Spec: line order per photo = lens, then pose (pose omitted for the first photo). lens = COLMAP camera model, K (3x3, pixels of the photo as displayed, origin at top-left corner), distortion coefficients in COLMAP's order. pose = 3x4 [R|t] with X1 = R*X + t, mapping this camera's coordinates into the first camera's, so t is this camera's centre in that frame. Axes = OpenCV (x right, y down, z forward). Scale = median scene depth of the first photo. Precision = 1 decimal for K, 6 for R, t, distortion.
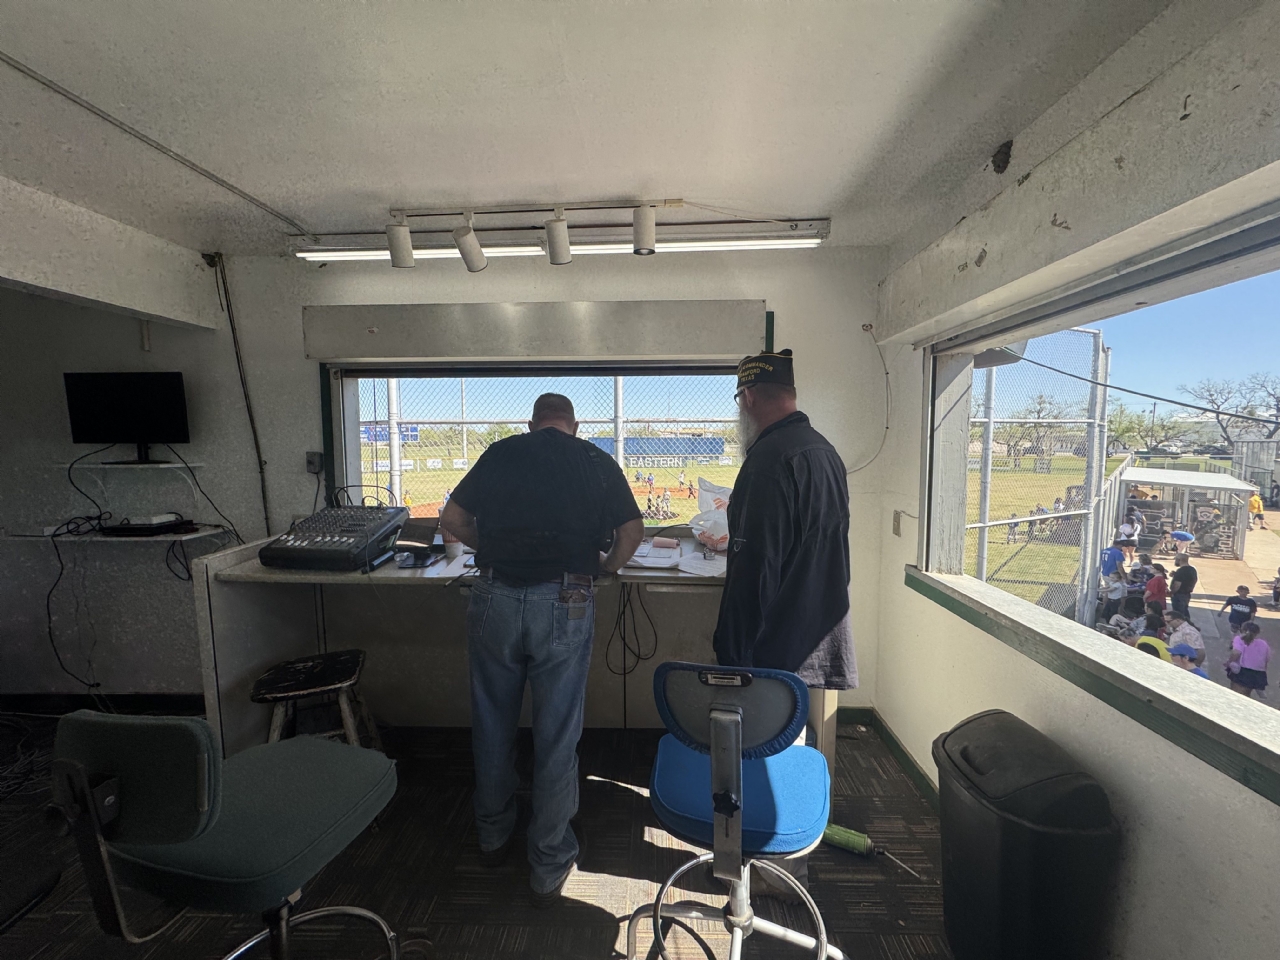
lens RADIAL K [[507.9, 0, 645.6], [0, 507.9, 481.9], [0, 0, 1]] dist [-0.002131, 0.000049]
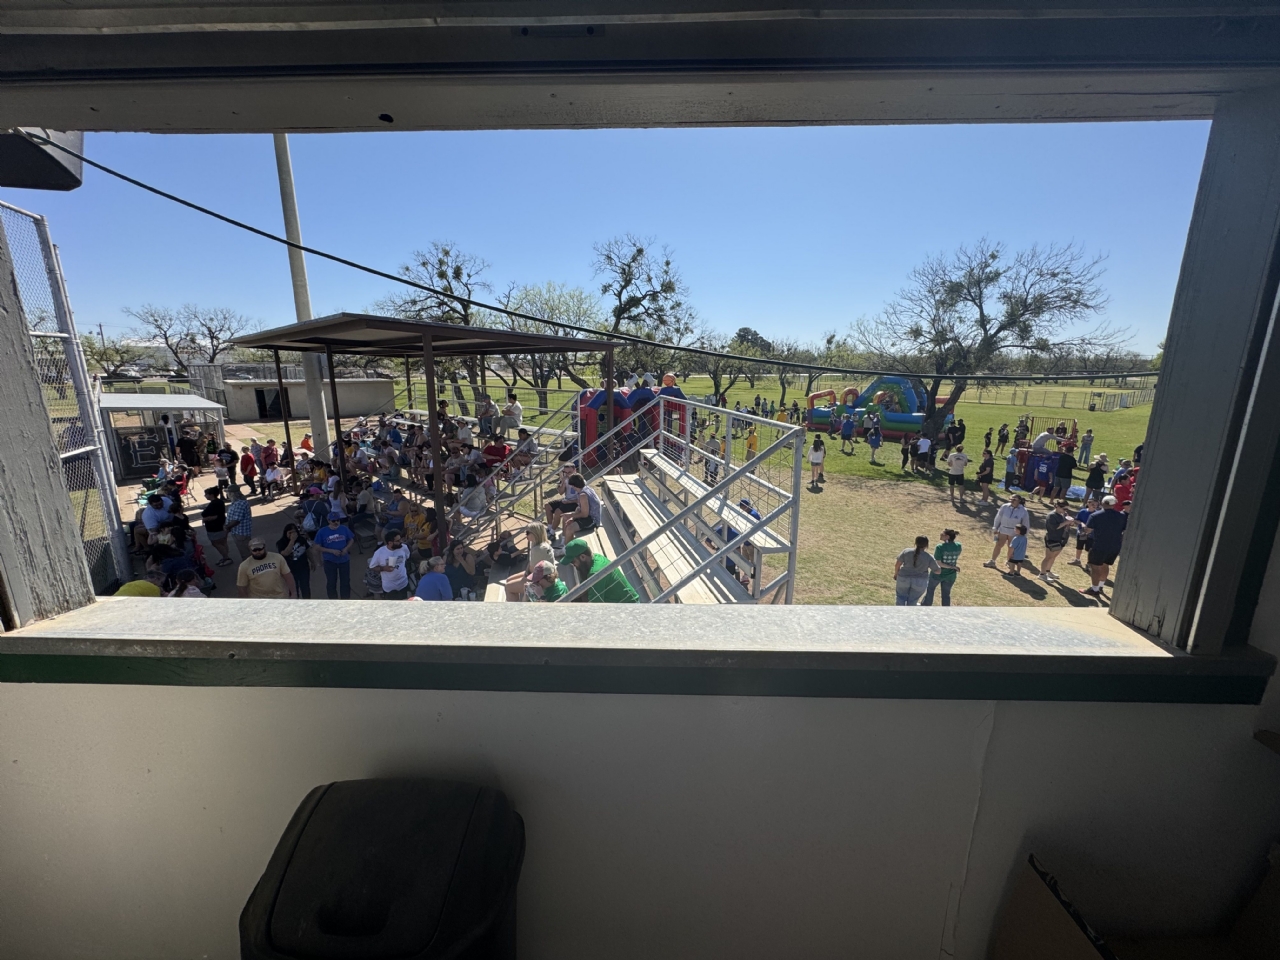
lens RADIAL K [[512.7, 0, 642.4], [0, 512.7, 479.3], [0, 0, 1]] dist [-0.001978, -0.000317]
pose [[-0.008574, -0.213756, 0.976849, 0.106394], [0.076631, 0.973872, 0.213778, -0.004689], [-0.997023, 0.076690, 0.008030, 0.332799]]
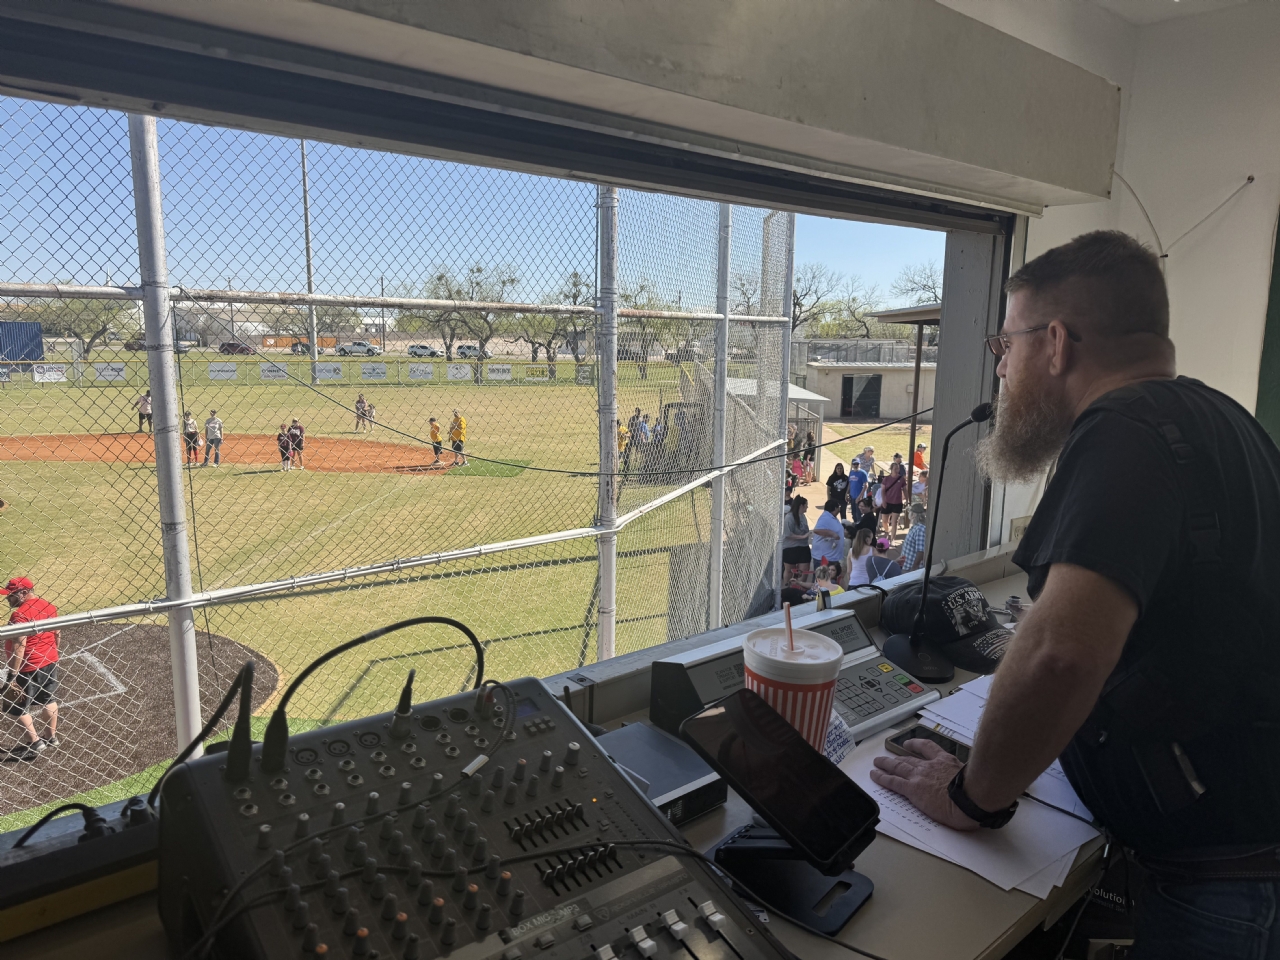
lens RADIAL K [[888.6, 0, 644.5], [0, 888.6, 486.4], [0, 0, 1]] dist [0.109655, -0.171434]
pose [[0.732334, -0.101613, 0.673321, -0.614949], [0.041804, 0.993647, 0.104486, -0.073839], [-0.679661, -0.048371, 0.731930, 0.559267]]
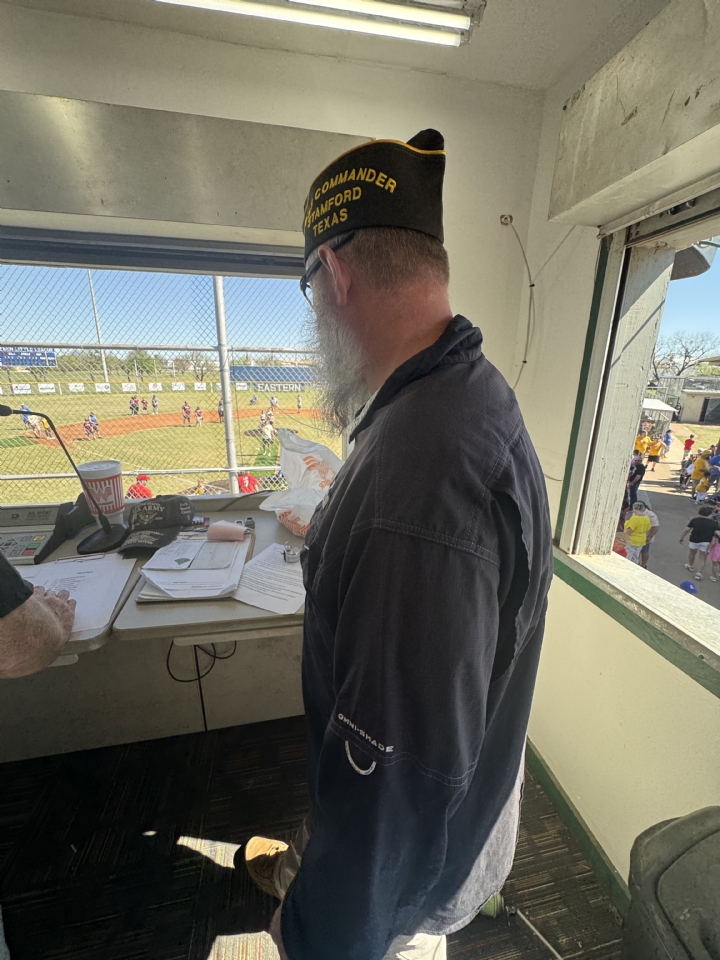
lens RADIAL K [[384.5, 0, 361.6], [0, 384.5, 482.6], [0, 0, 1]] dist [-0.001978, -0.000317]
pose [[0.975148, -0.044399, 0.217059, 0.086464], [-0.000329, 0.979424, 0.201815, -0.039273], [-0.221553, -0.196871, 0.955069, 0.408101]]
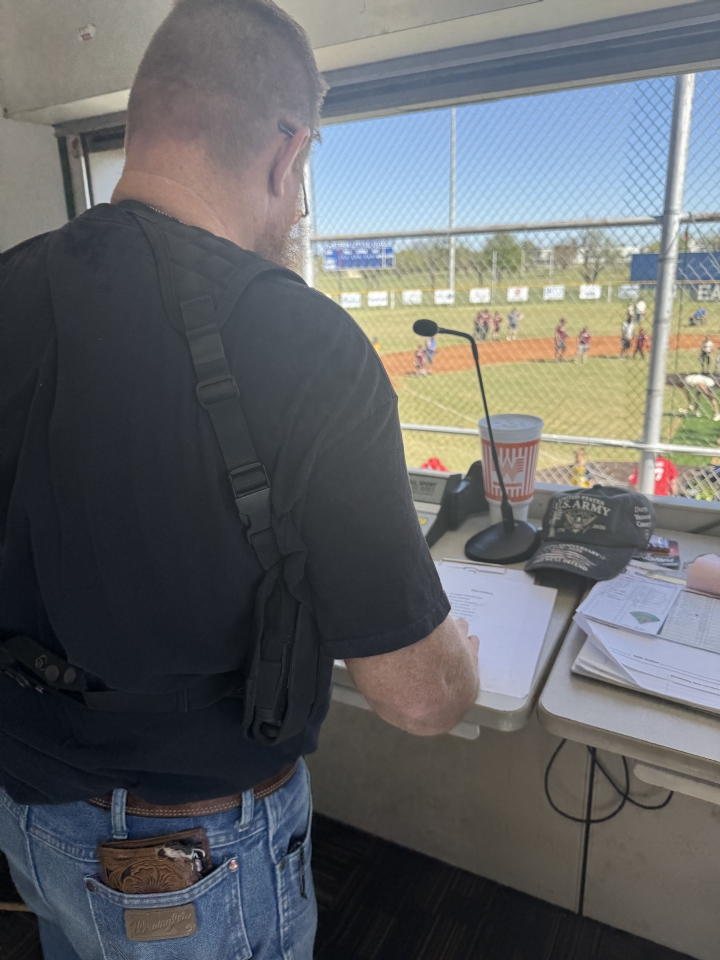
lens RADIAL K [[684.4, 0, 354.9], [0, 684.4, 477.7], [0, 0, 1]] dist [0.068192, -0.134578]
pose [[0.887257, 0.113746, -0.447030, 0.013097], [-0.012227, 0.974579, 0.223711, -0.036839], [0.461113, -0.193024, 0.866093, 0.426504]]
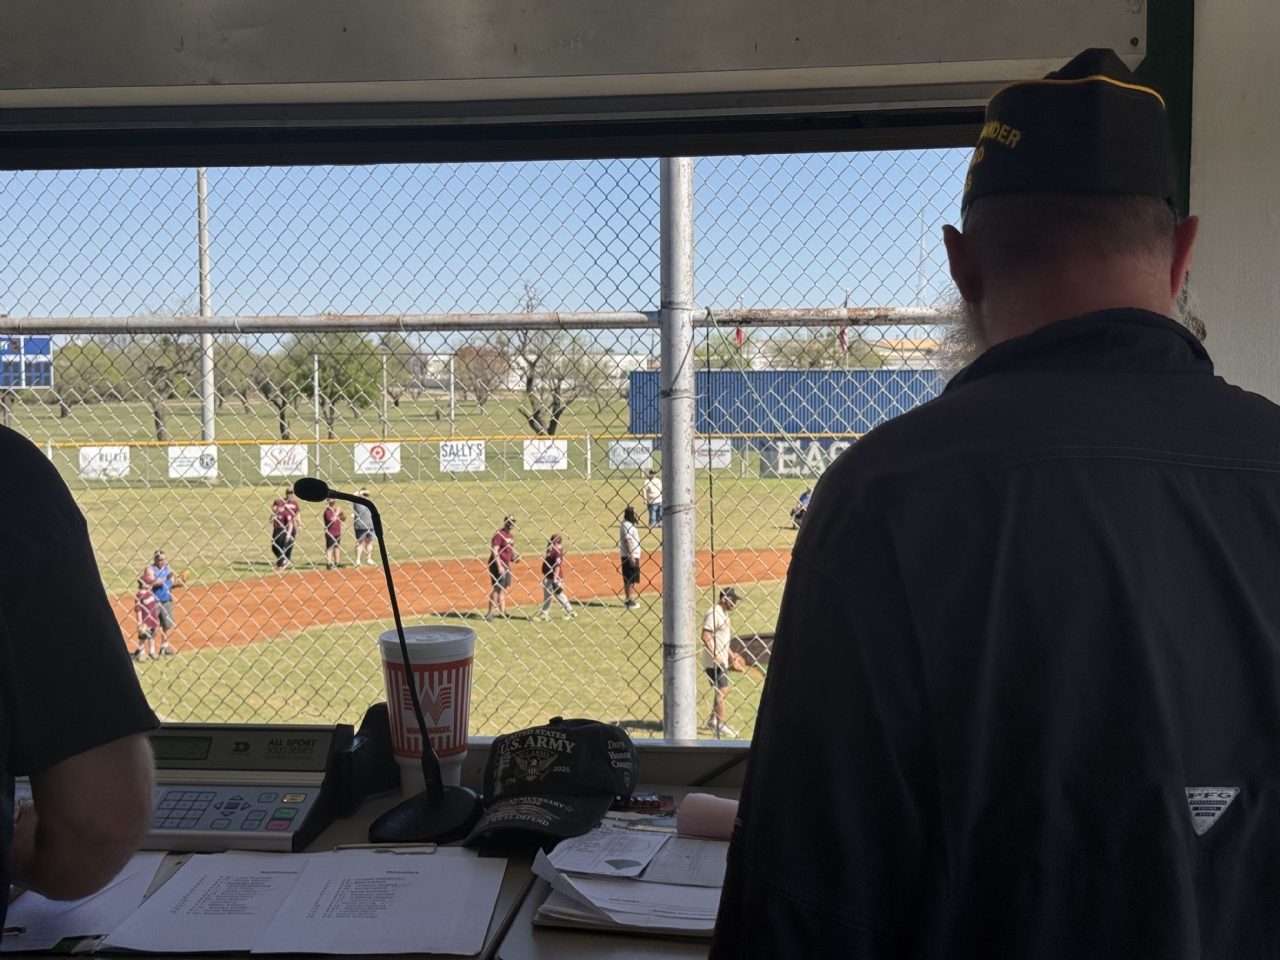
lens RADIAL K [[1785.1, 0, 639.5], [0, 1785.1, 476.1], [0, 0, 1]] dist [0.107713, 0.022637]
pose [[0.994061, 0.001943, -0.108807, 0.075866], [-0.005010, 0.999598, -0.027921, -0.020293], [0.108709, 0.028301, 0.993671, 0.097611]]
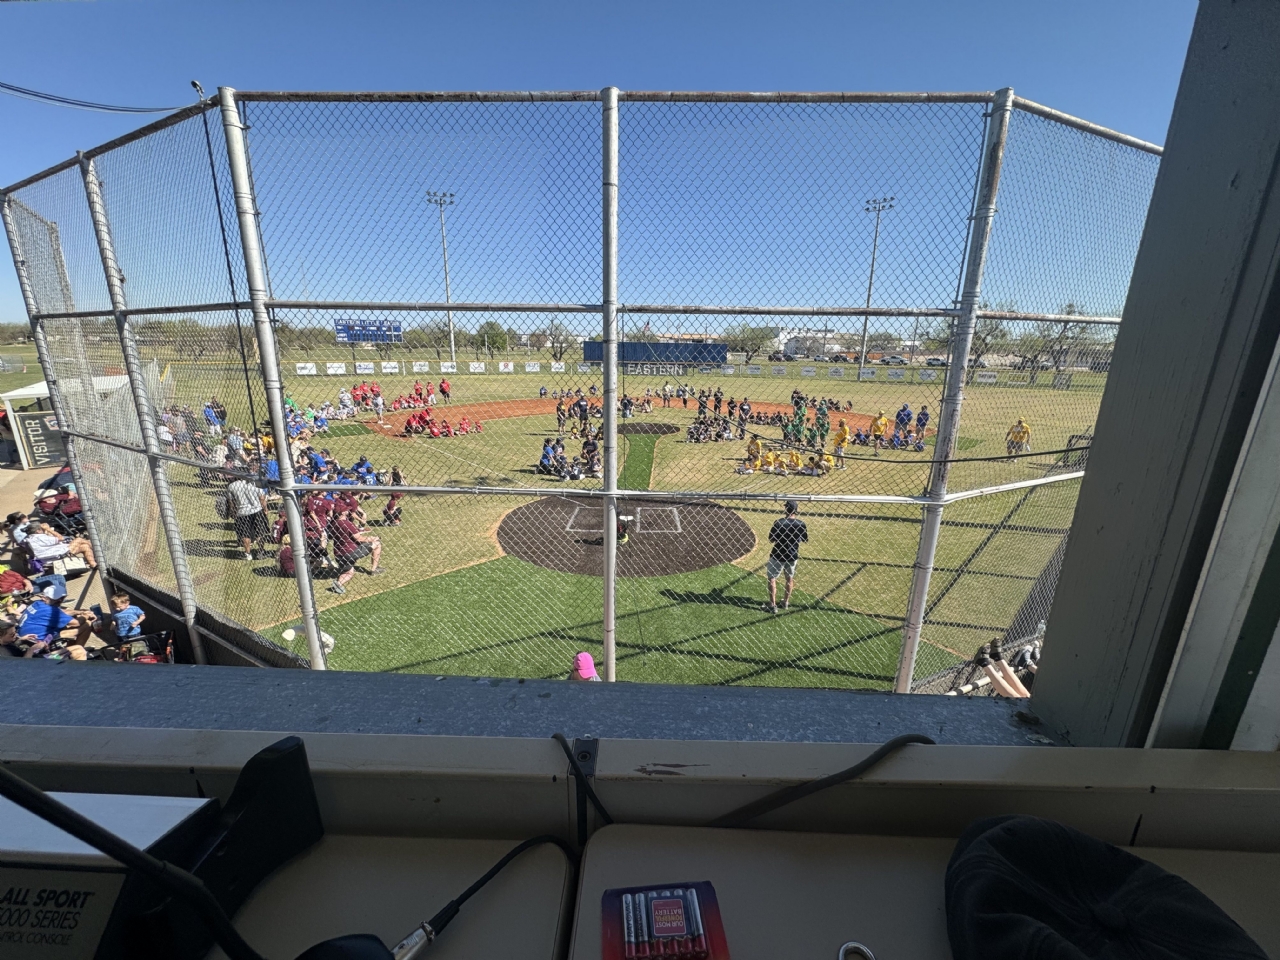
lens RADIAL K [[512.7, 0, 642.4], [0, 512.7, 479.3], [0, 0, 1]] dist [-0.001978, -0.000317]
pose [[0.999827, 0.018576, 0.001157, -0.021214], [-0.018498, 0.984912, 0.172064, -0.047370], [0.002057, -0.172056, 0.985085, 0.770572]]
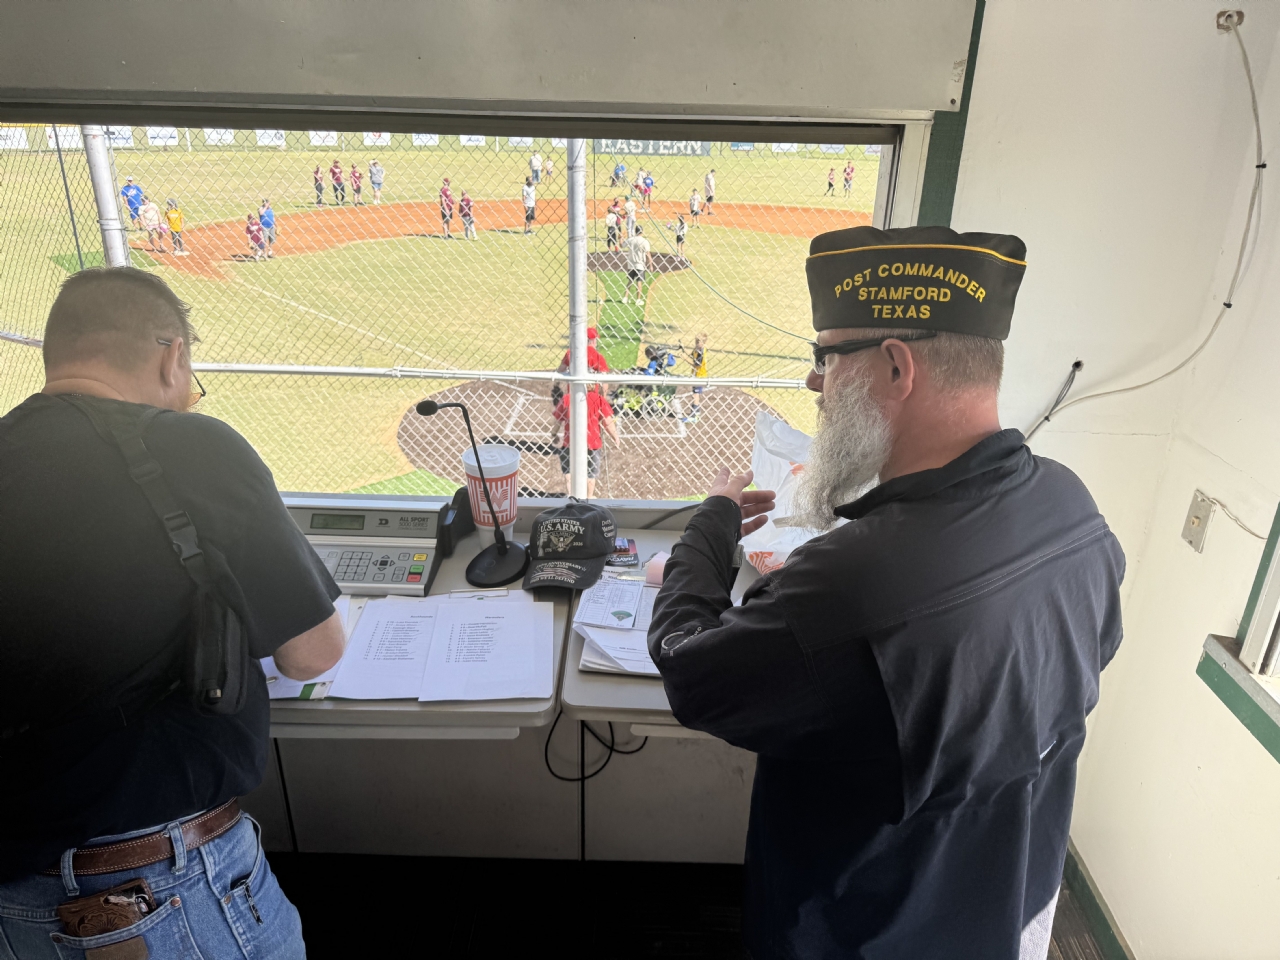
lens RADIAL K [[903.4, 0, 635.3], [0, 903.4, 490.9], [0, 0, 1]] dist [0.062971, -0.080313]
pose [[0.999709, 0.020525, 0.012636, -0.005324], [-0.023513, 0.945706, 0.324171, -0.169005], [-0.005297, -0.324374, 0.945914, 0.232971]]
